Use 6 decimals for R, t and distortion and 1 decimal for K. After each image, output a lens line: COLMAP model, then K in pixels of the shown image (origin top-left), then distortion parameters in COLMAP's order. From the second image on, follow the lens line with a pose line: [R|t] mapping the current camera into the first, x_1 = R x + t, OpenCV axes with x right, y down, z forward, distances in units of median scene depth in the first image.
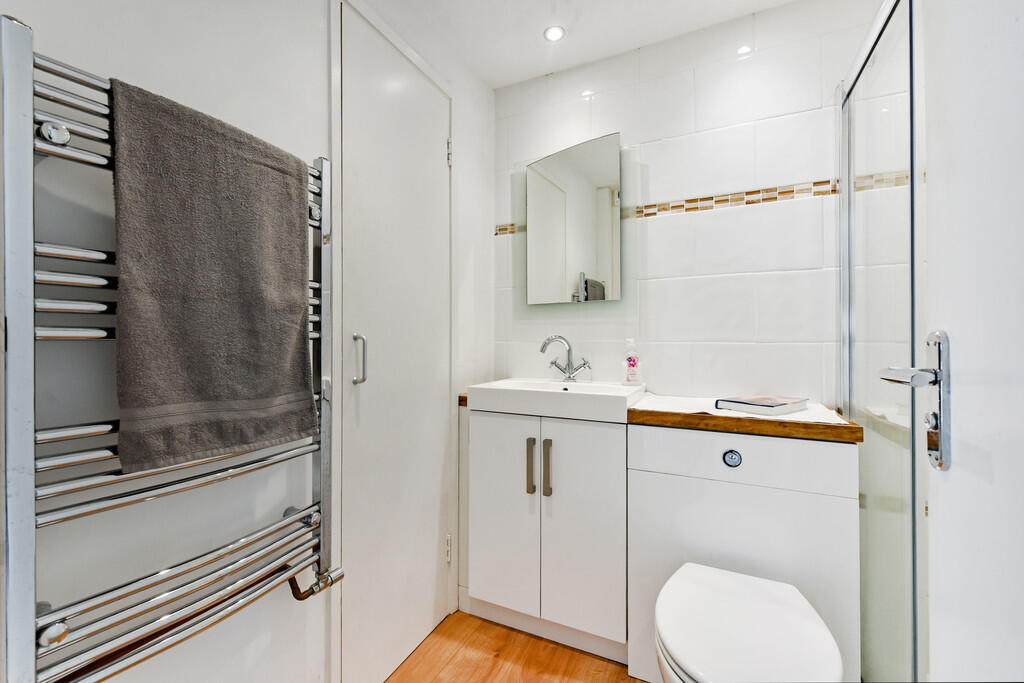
lens RADIAL K [[422.0, 0, 519.8], [0, 422.0, 340.8], [0, 0, 1]] dist [0.010939, -0.000293]
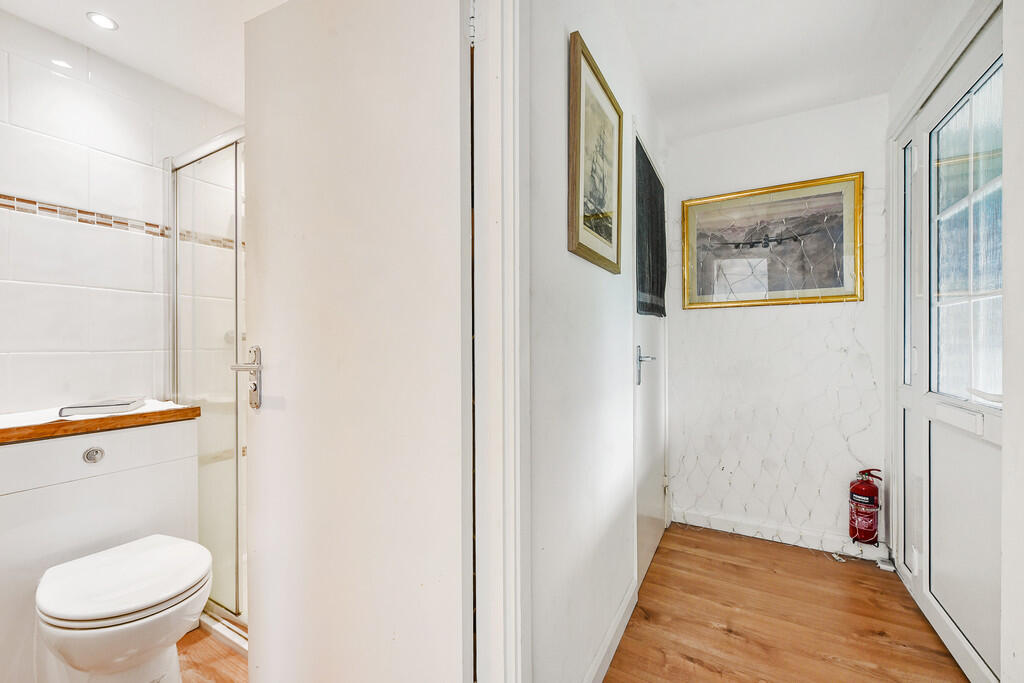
lens RADIAL K [[405.7, 0, 516.2], [0, 405.7, 343.9], [0, 0, 1]] dist [-0.010658, 0.000421]
pose [[0.068199, -0.001935, 0.997670, -0.398550], [0.009957, 0.999950, 0.001258, -0.006562], [-0.997622, 0.009848, 0.068215, -0.158492]]
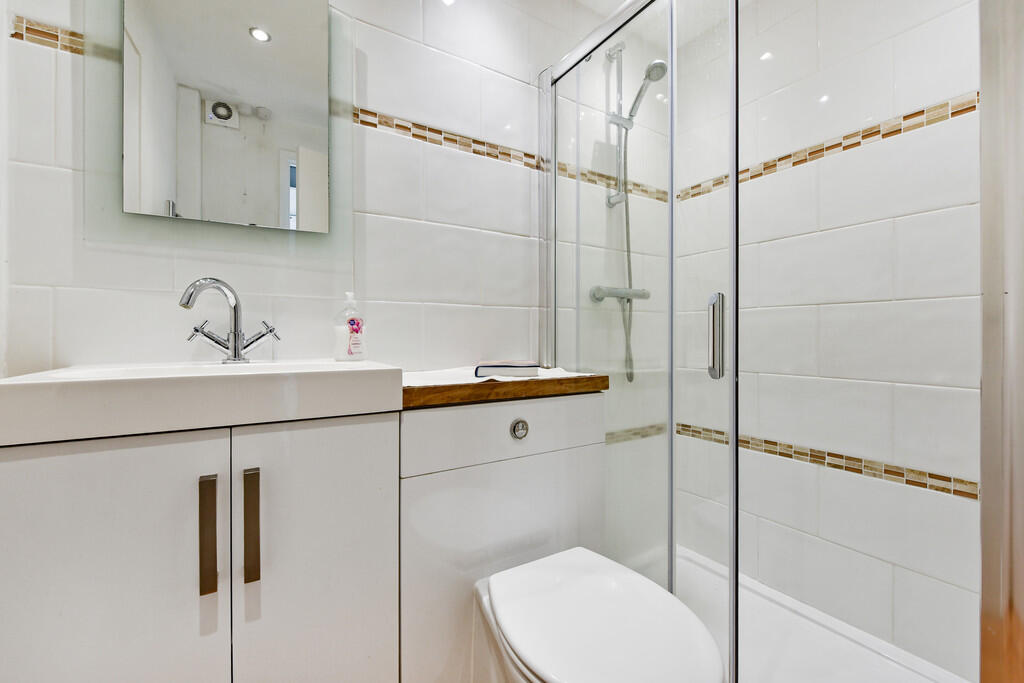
lens RADIAL K [[414.4, 0, 507.5], [0, 414.4, 338.9], [0, 0, 1]] dist [-0.004937, -0.000287]
pose [[0.550481, -0.005167, 0.834832, -0.171976], [0.004612, 0.999984, 0.003149, 0.076244], [-0.834835, 0.002117, 0.550497, 0.461504]]
